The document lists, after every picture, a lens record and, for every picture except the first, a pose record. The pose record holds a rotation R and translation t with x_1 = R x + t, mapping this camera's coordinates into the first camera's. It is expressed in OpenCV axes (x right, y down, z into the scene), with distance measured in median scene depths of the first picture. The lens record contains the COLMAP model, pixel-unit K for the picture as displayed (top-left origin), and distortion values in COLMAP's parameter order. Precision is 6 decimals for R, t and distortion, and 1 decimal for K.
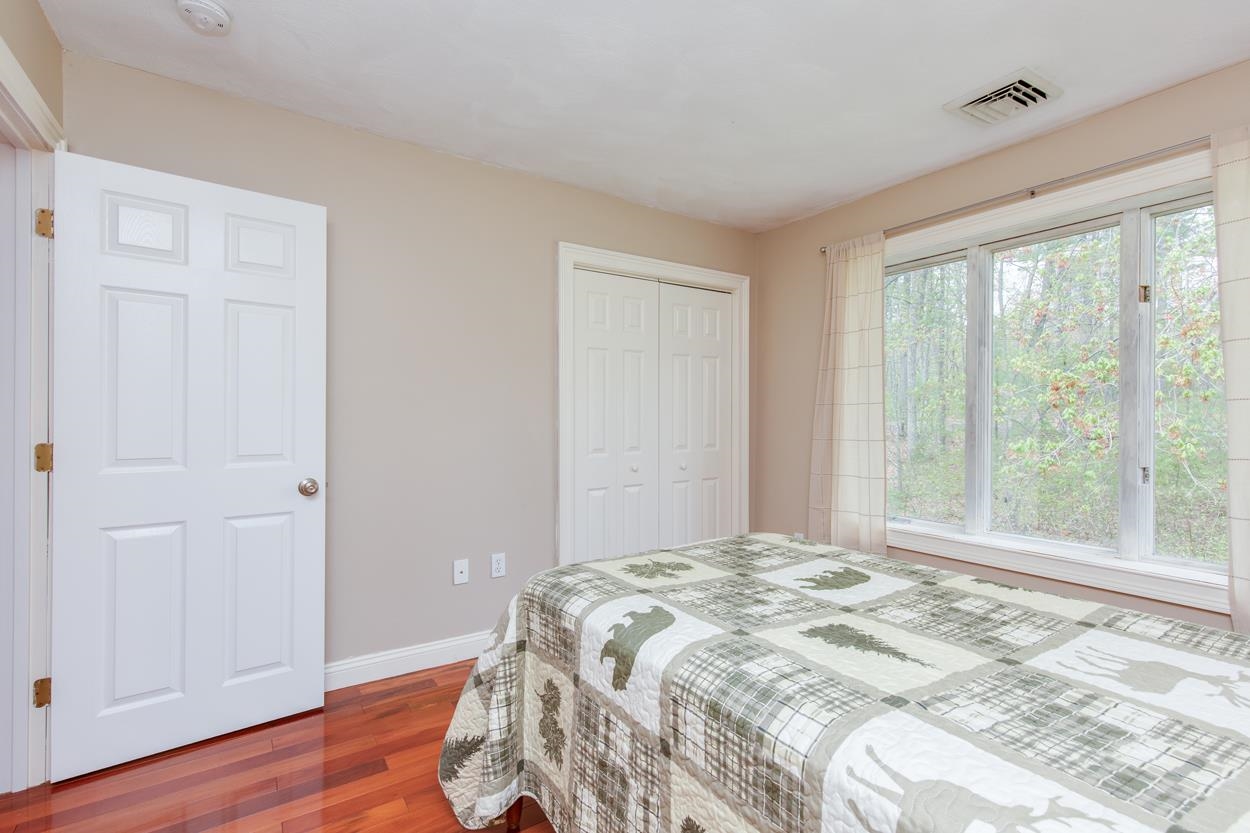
lens RADIAL K [[572.1, 0, 634.3], [0, 572.1, 413.0], [0, 0, 1]] dist [-0.001534, -0.000161]
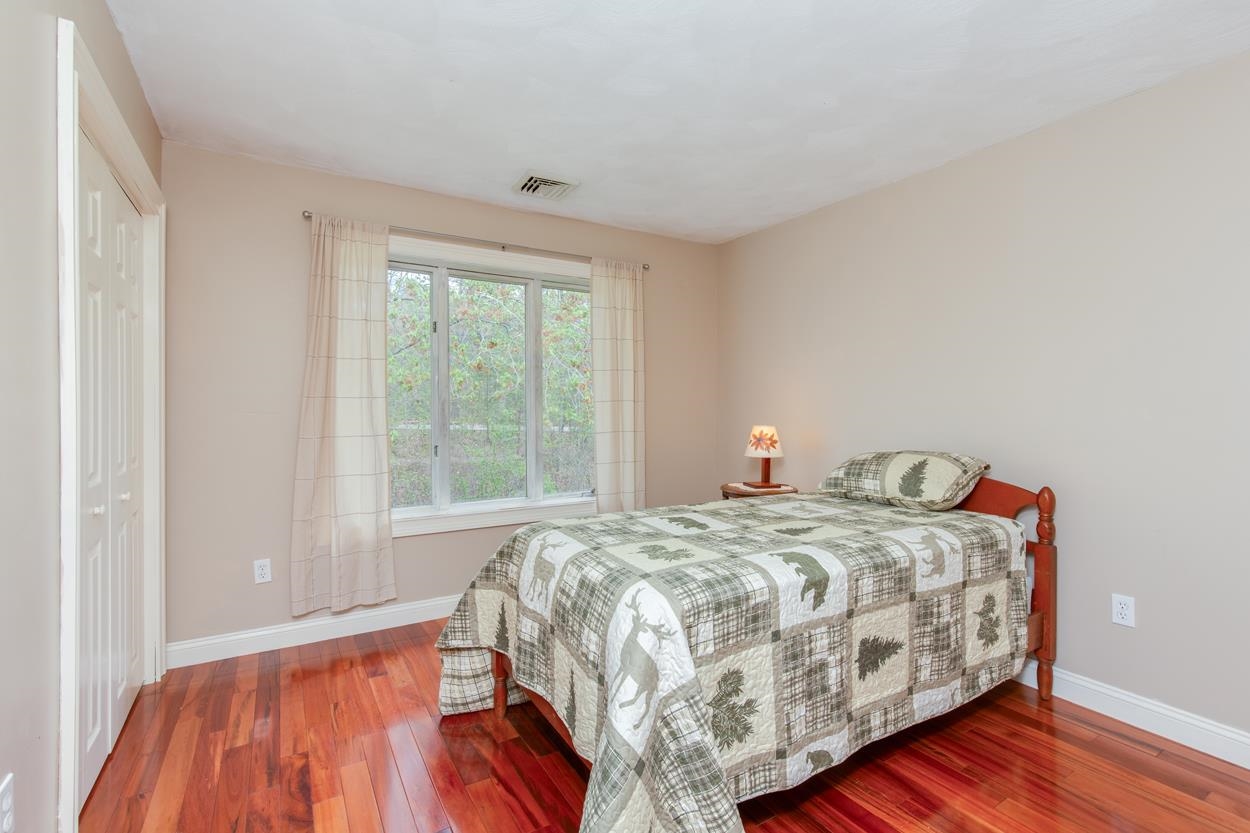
lens RADIAL K [[572.1, 0, 630.0], [0, 572.1, 414.6], [0, 0, 1]] dist [-0.001534, -0.000161]
pose [[0.046715, -0.008078, 0.998876, -1.413509], [-0.006196, 0.999946, 0.008377, 0.002769], [-0.998889, -0.006581, 0.046662, 1.366342]]
